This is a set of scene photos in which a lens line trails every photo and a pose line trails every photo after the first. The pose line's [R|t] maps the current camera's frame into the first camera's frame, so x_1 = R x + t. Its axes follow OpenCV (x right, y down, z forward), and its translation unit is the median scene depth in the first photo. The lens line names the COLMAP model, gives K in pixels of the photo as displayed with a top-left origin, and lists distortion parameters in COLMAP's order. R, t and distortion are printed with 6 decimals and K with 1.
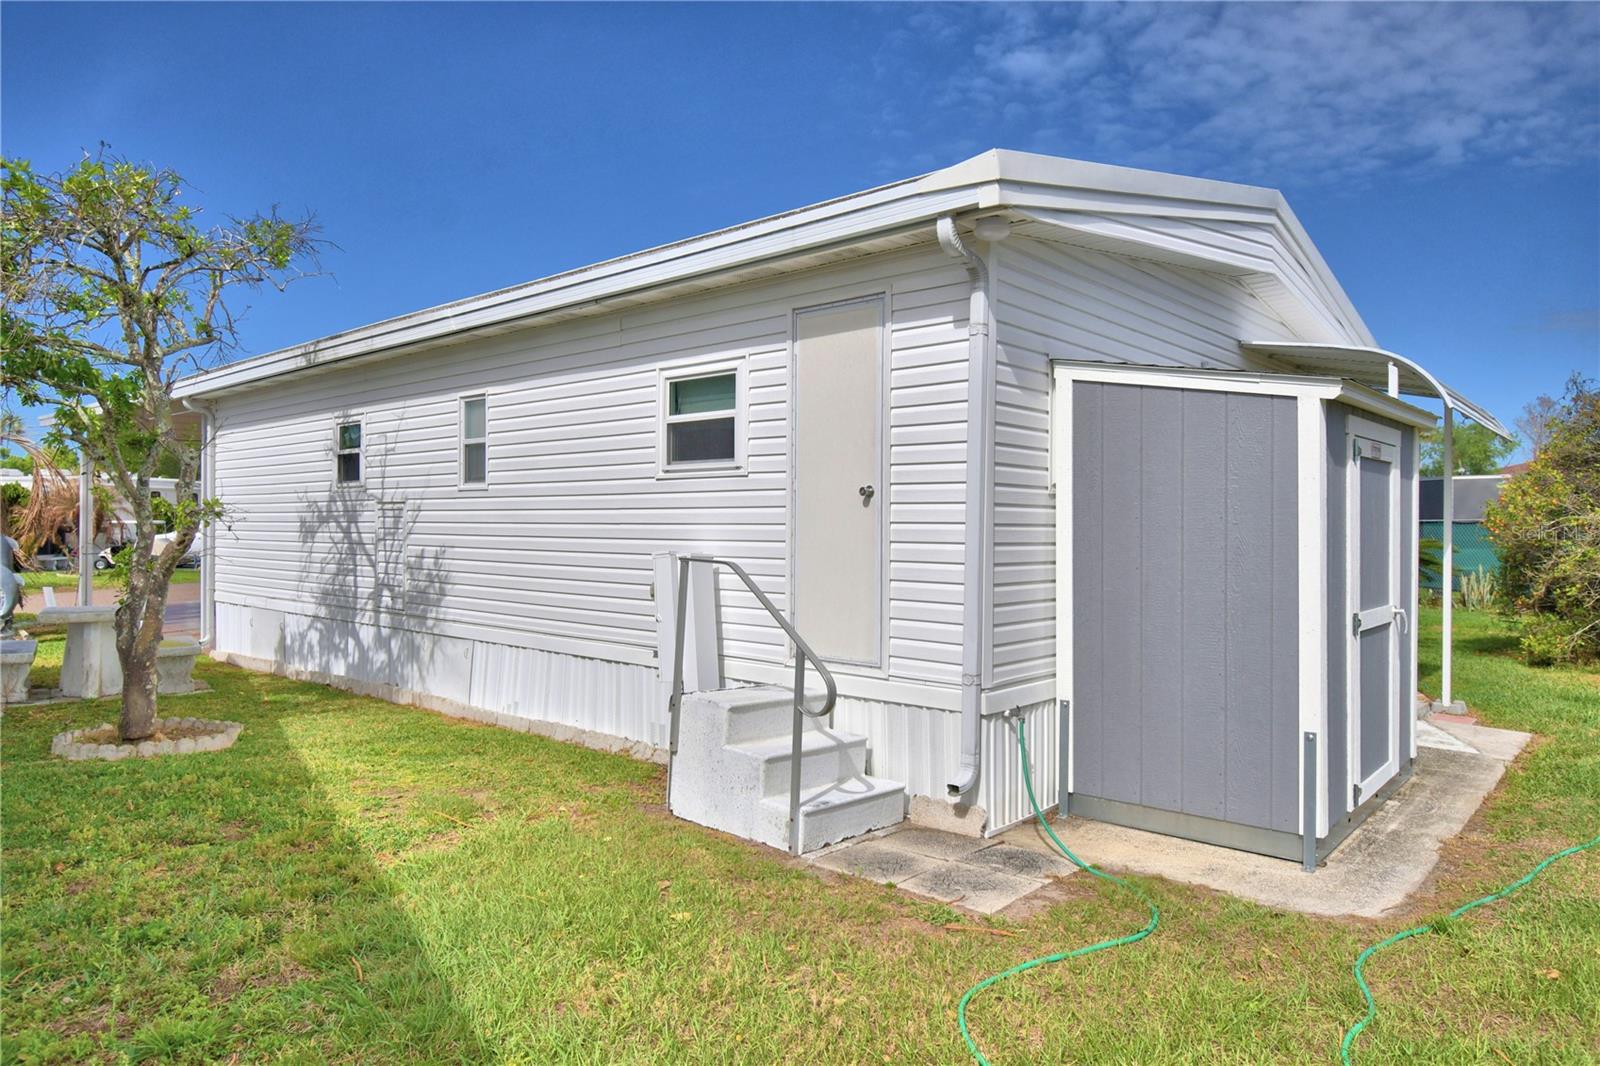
lens RADIAL K [[997.6, 0, 800.0], [0, 997.6, 533.0], [0, 0, 1]] dist [-0.015963, -0.002870]
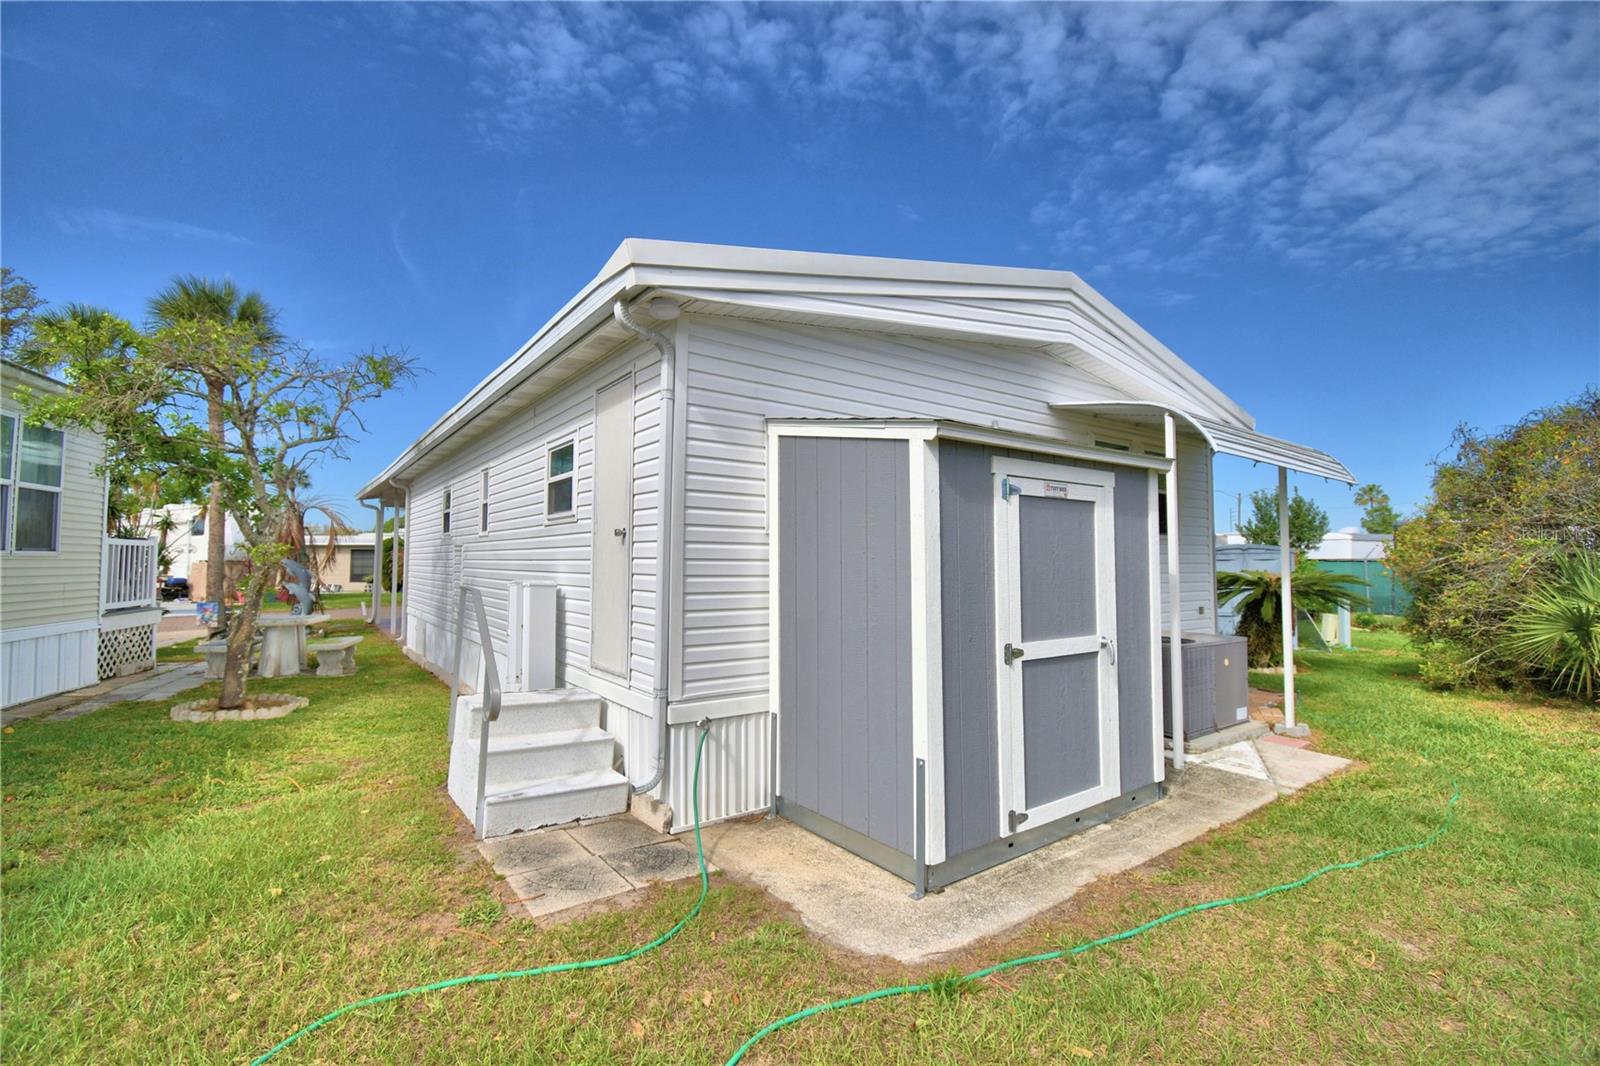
lens RADIAL K [[694.2, 0, 800.0], [0, 694.2, 533.0], [0, 0, 1]] dist [0.000124, -0.000723]
pose [[0.978686, -0.009470, -0.205142, 0.496839], [-0.001064, 0.998689, -0.051177, 0.001776], [0.205357, 0.050305, 0.977393, 0.232358]]
